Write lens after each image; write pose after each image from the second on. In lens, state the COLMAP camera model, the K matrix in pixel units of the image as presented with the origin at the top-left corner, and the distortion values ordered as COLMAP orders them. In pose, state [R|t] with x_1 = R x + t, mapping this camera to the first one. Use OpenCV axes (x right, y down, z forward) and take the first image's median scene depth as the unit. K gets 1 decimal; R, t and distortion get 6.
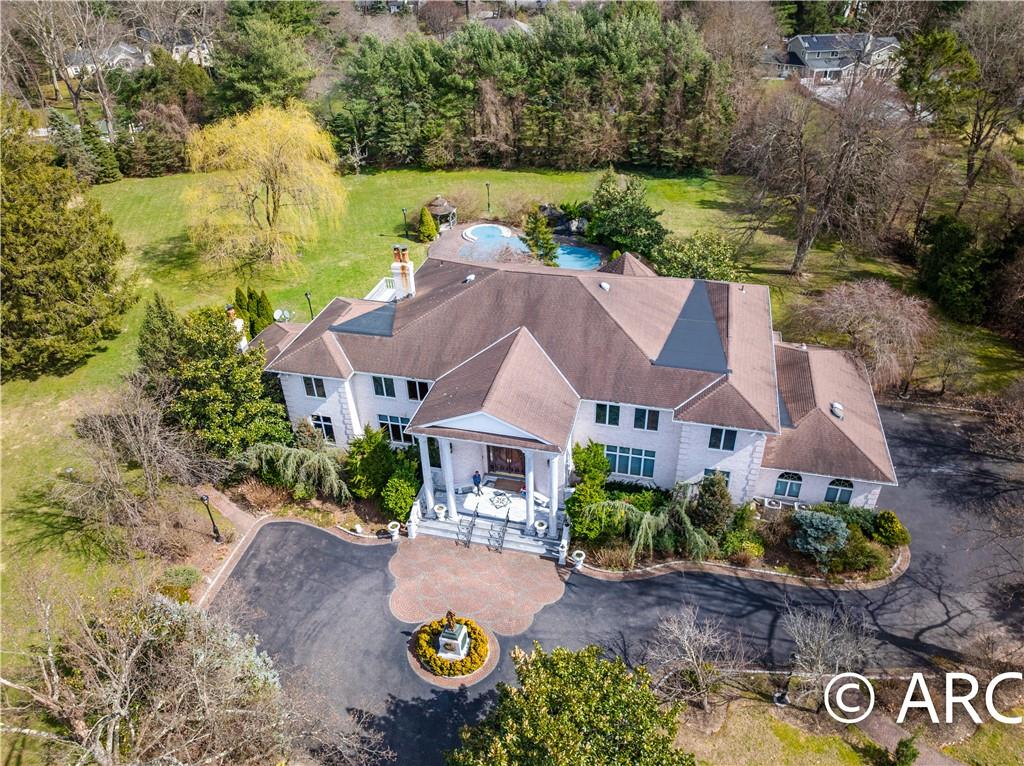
lens RADIAL K [[722.9, 0, 525.8], [0, 722.9, 383.9], [0, 0, 1]] dist [-0.002993, -0.001947]
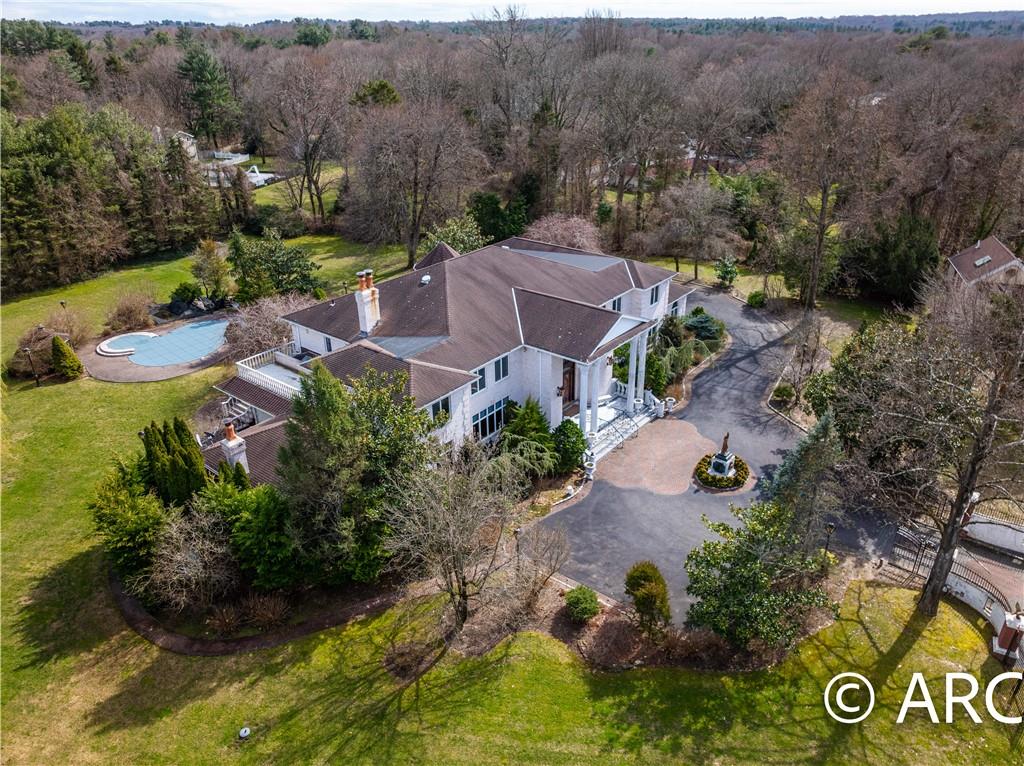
lens RADIAL K [[722.9, 0, 525.8], [0, 722.9, 383.9], [0, 0, 1]] dist [-0.002993, -0.001947]
pose [[0.424170, -0.397614, 0.813623, -0.781362], [0.512855, 0.845961, 0.146049, -0.083057], [-0.746365, 0.355321, 0.562749, 0.311782]]
